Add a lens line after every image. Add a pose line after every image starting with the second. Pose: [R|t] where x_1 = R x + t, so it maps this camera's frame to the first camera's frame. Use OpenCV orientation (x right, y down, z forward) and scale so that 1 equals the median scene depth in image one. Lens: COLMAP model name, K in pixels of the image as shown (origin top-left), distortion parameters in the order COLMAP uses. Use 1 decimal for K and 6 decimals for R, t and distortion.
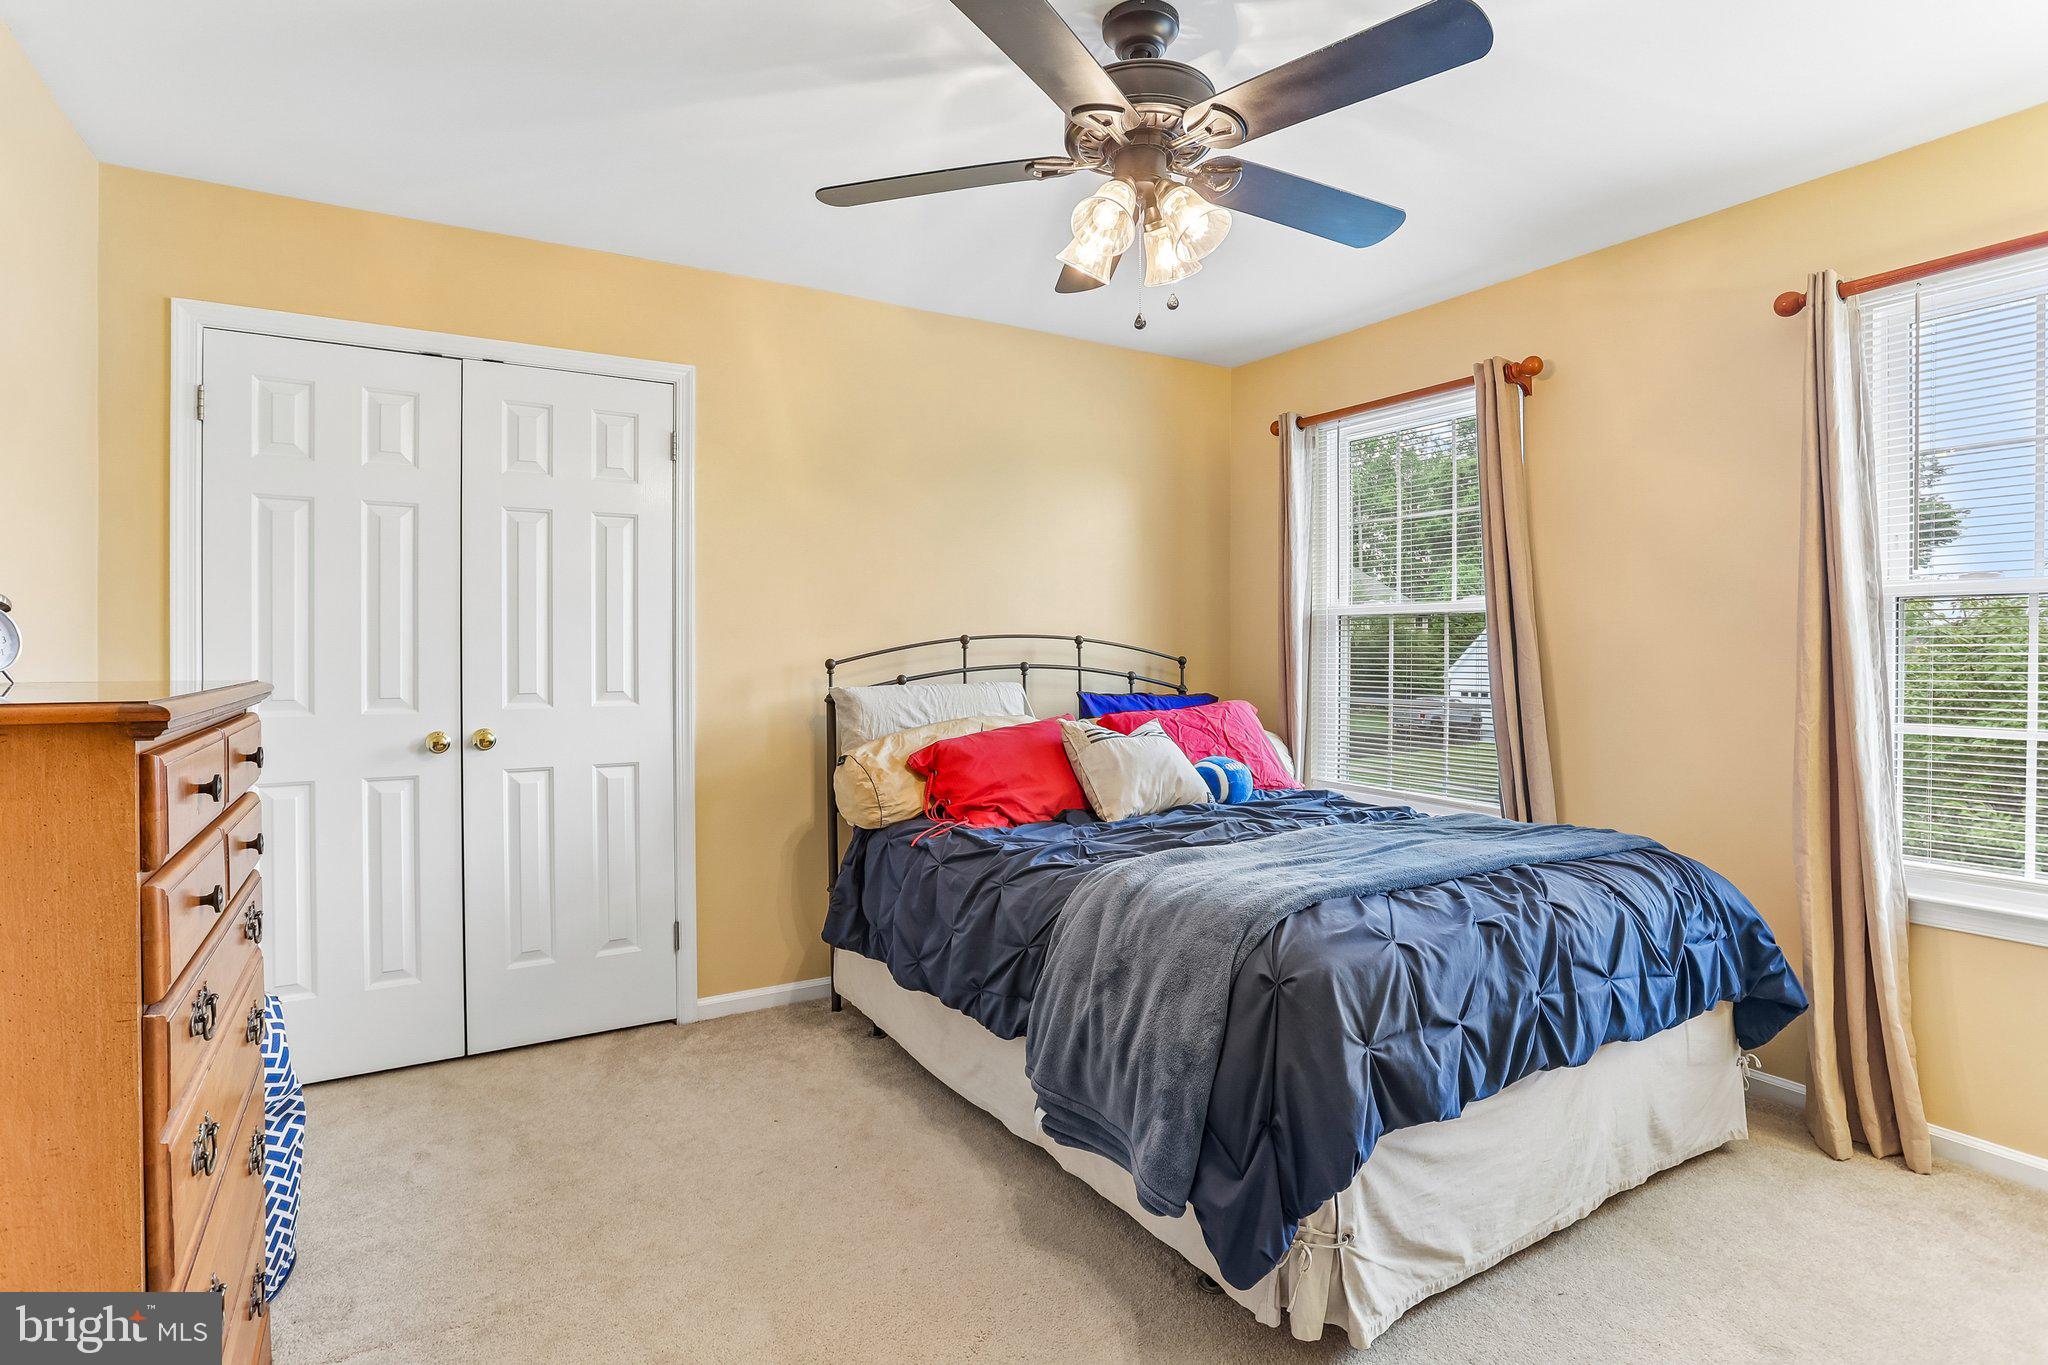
lens RADIAL K [[1034.0, 0, 1003.9], [0, 1034.0, 651.3], [0, 0, 1]] dist [-0.050750, 0.014708]
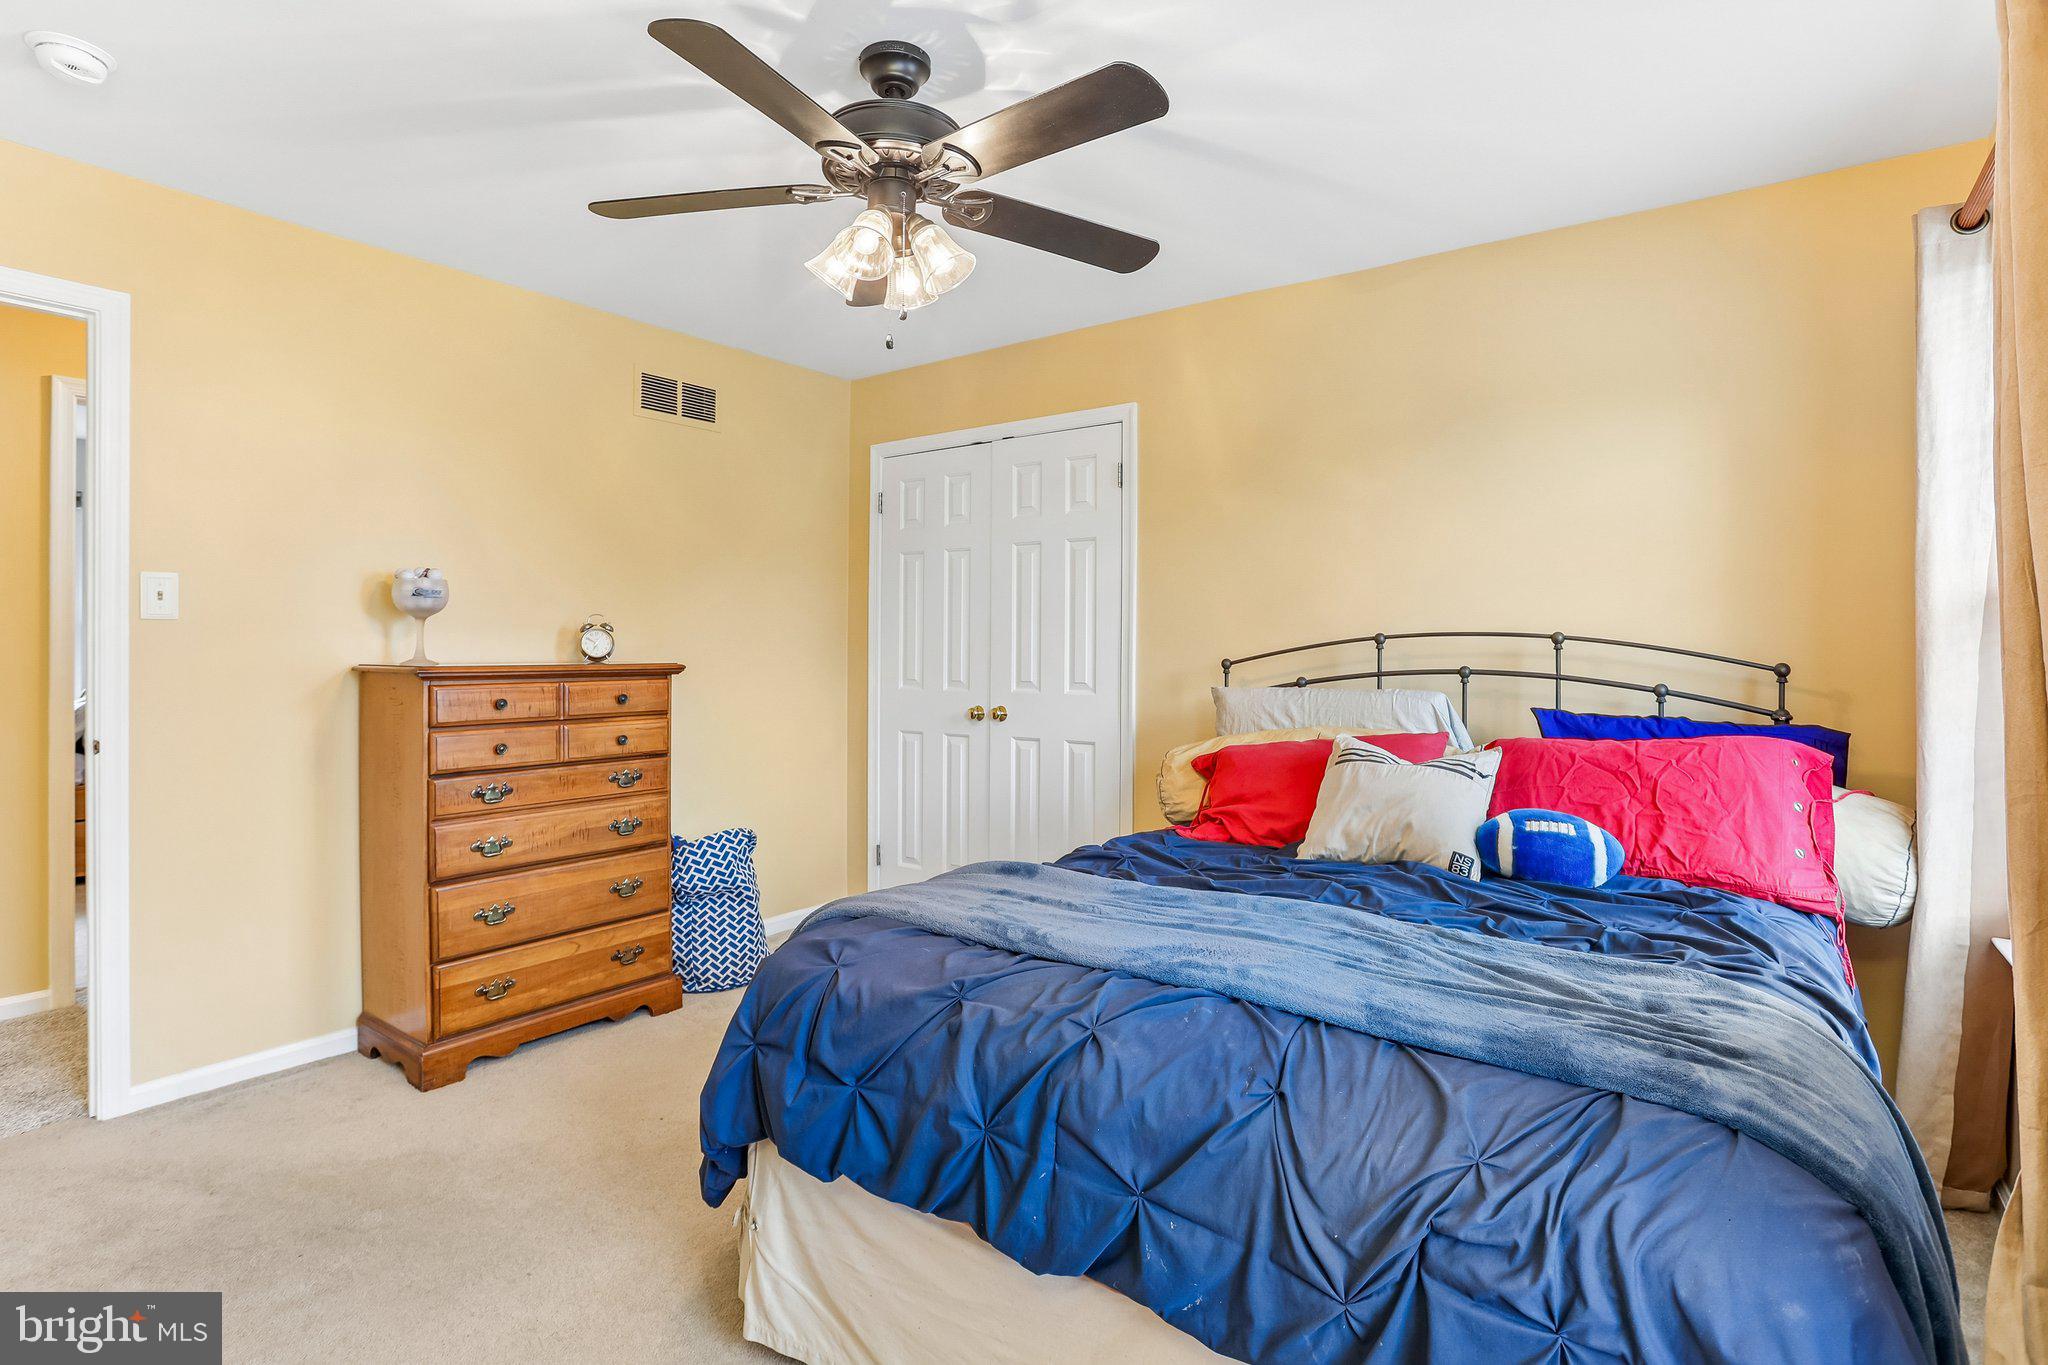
lens RADIAL K [[1034.0, 0, 1033.6], [0, 1034.0, 662.9], [0, 0, 1]] dist [-0.050750, 0.014708]
pose [[0.372512, 0.013580, -0.927928, 0.667612], [-0.006741, 0.999906, 0.011927, 0.000622], [0.928003, 0.001813, 0.372569, 0.424800]]
